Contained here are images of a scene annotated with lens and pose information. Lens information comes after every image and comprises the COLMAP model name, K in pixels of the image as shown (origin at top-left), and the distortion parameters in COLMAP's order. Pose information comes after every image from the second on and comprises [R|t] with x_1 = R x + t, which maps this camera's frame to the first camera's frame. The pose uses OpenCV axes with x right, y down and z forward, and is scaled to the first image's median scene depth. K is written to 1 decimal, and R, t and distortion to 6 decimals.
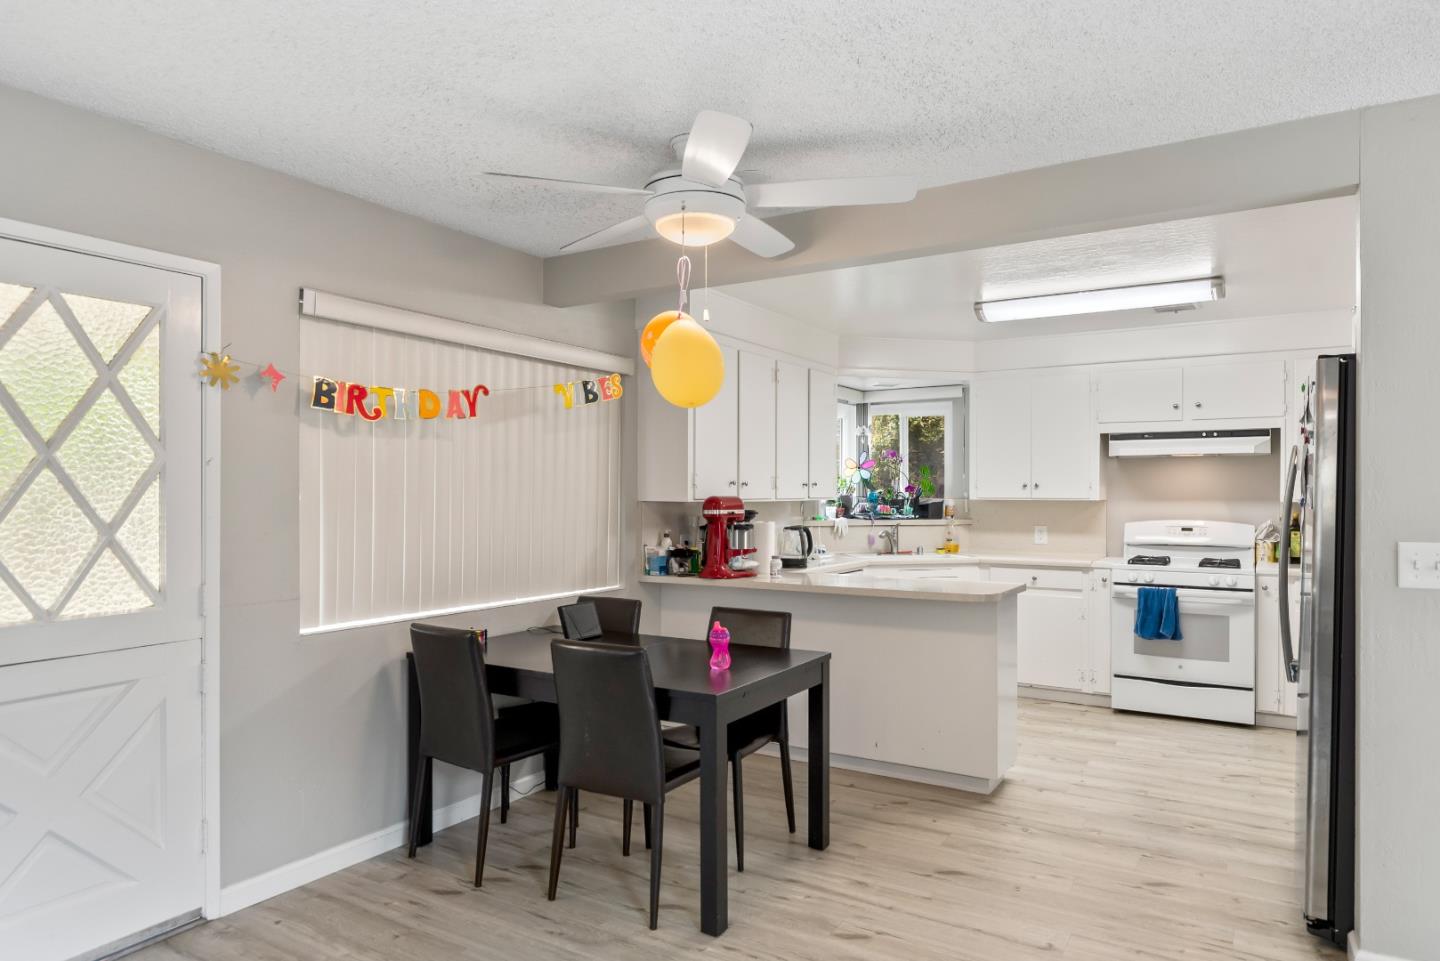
lens RADIAL K [[905.5, 0, 721.2], [0, 905.5, 482.8], [0, 0, 1]] dist [-0.000840, 0.000701]
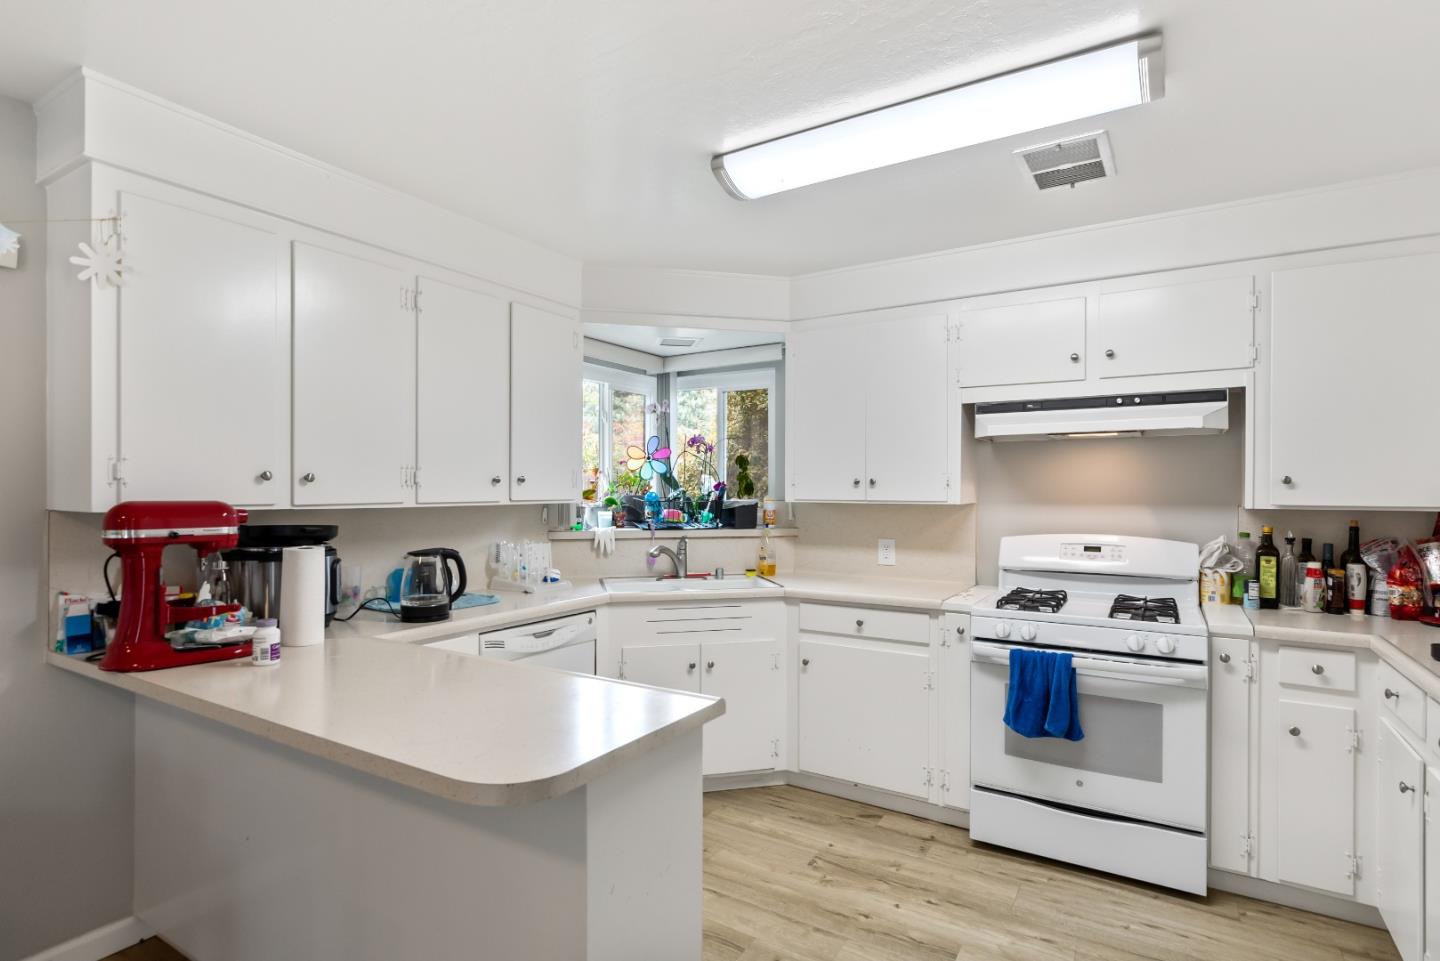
lens RADIAL K [[732.0, 0, 718.4], [0, 732.0, 483.6], [0, 0, 1]] dist [-0.002225, 0.000017]
pose [[0.999984, -0.000019, -0.005643, 0.256994], [0.000037, 0.999995, 0.003249, 0.002646], [0.005643, -0.003249, 0.999979, 0.488639]]
